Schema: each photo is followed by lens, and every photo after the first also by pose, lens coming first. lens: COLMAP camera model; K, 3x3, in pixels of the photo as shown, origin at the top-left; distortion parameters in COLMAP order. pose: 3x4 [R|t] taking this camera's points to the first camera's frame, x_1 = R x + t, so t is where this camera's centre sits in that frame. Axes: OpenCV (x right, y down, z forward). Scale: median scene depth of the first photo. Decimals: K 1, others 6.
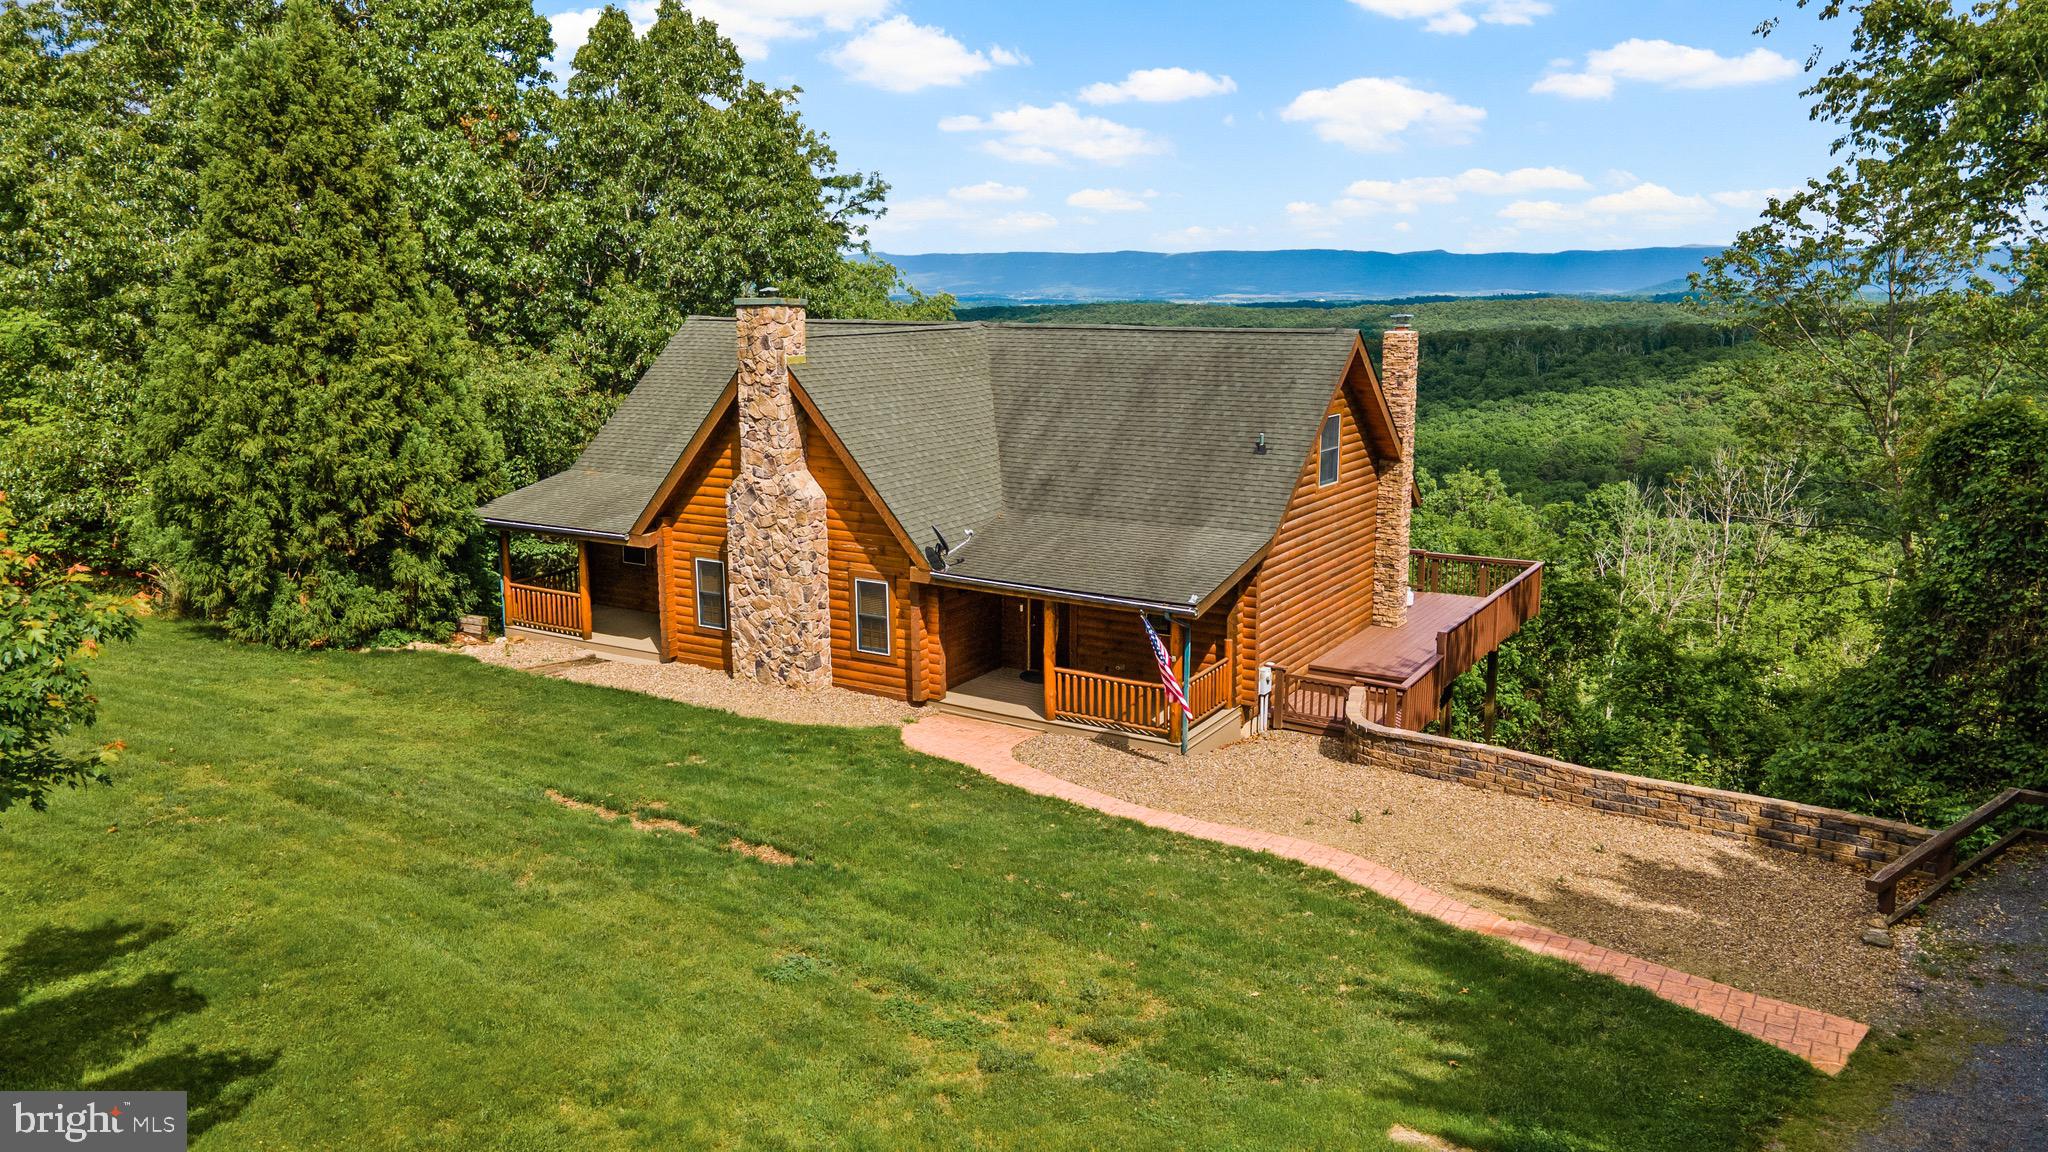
lens RADIAL K [[1489.7, 0, 1025.8], [0, 1489.7, 579.3], [0, 0, 1]] dist [0.011918, -0.000688]
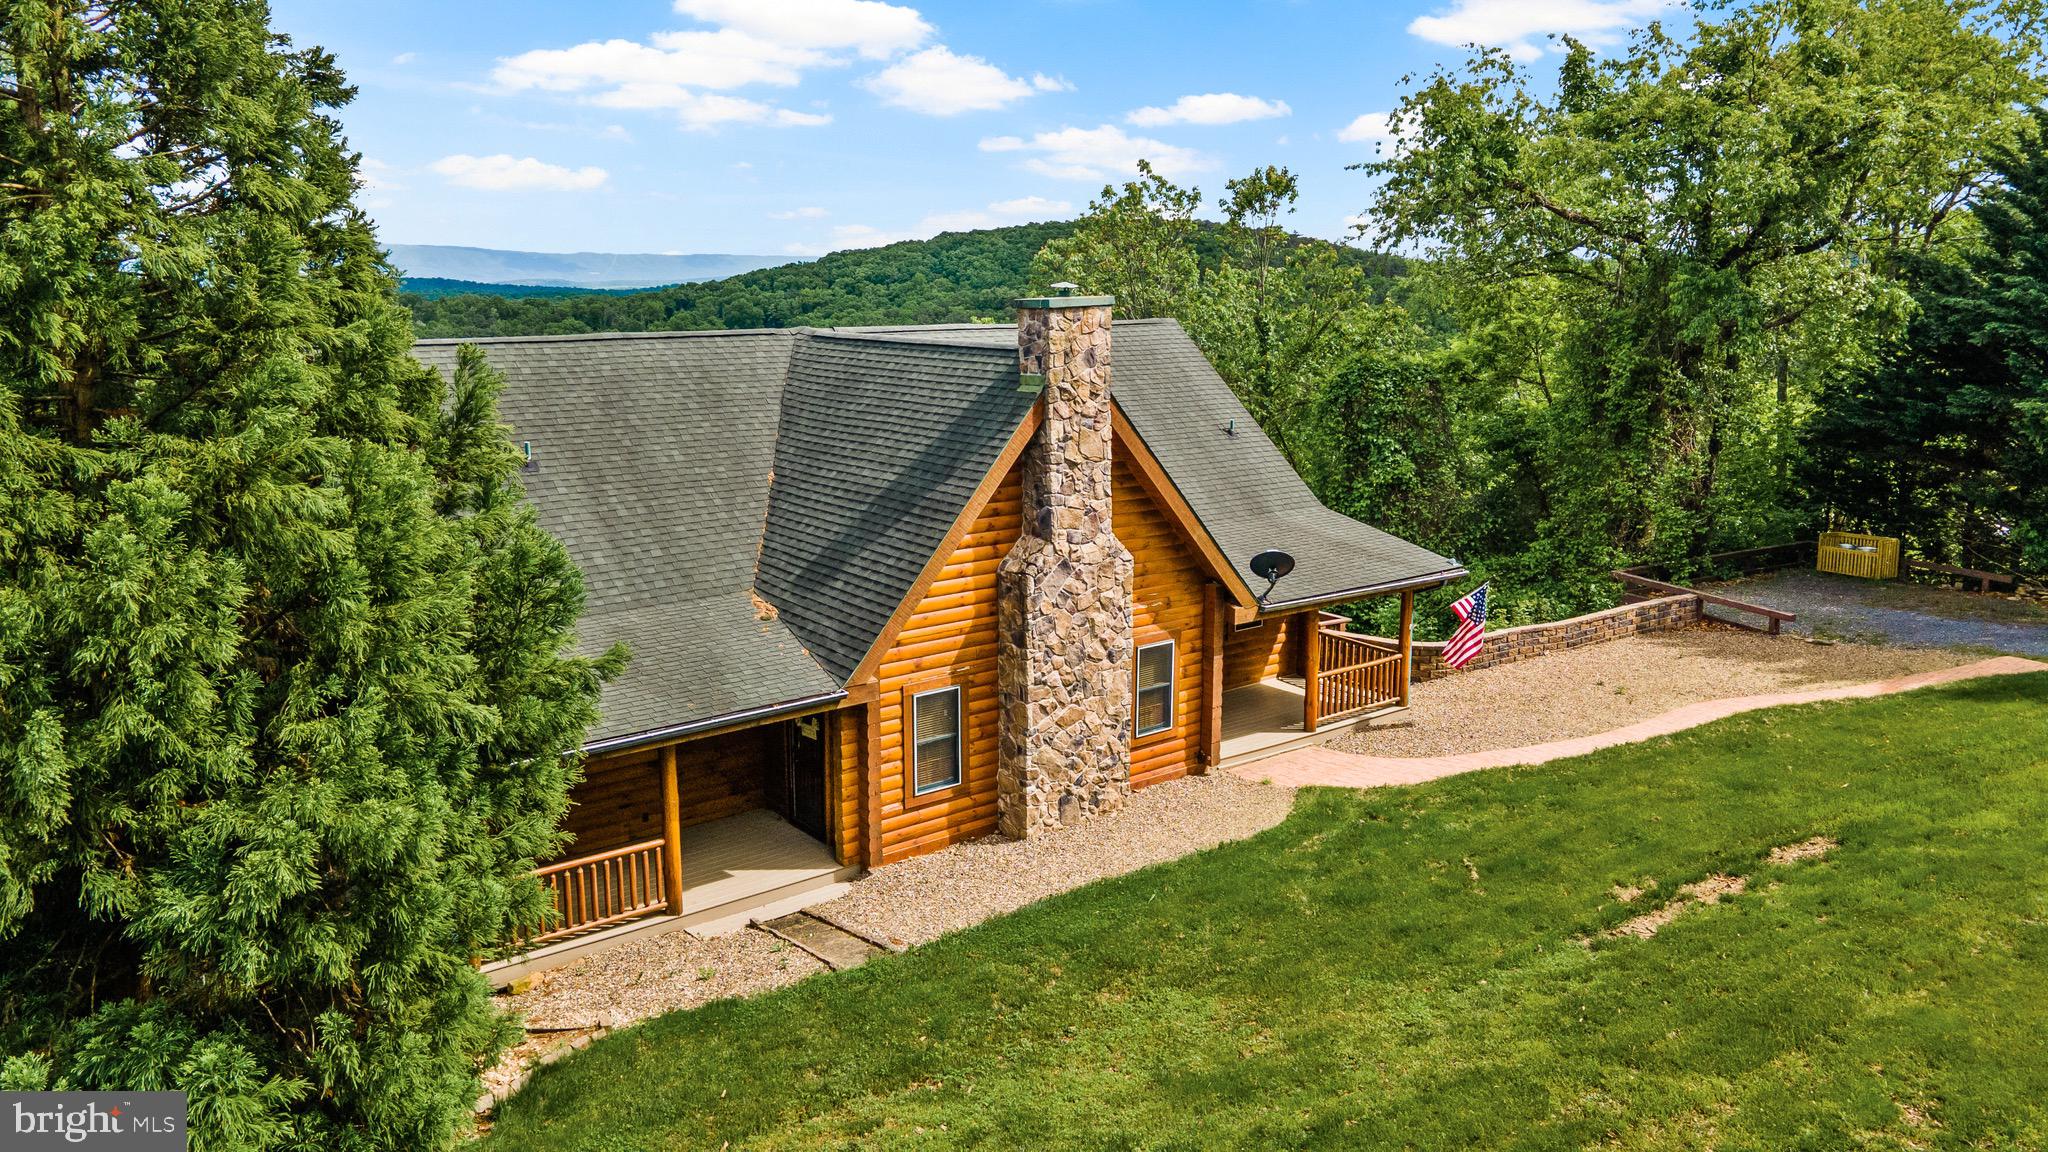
lens RADIAL K [[1489.7, 0, 1024.9], [0, 1489.7, 570.6], [0, 0, 1]] dist [0.011918, -0.000688]
pose [[0.355773, -0.185130, 0.916053, -0.861716], [0.191947, 0.973762, 0.122245, -0.150148], [-0.914649, 0.132342, 0.381973, 0.752471]]
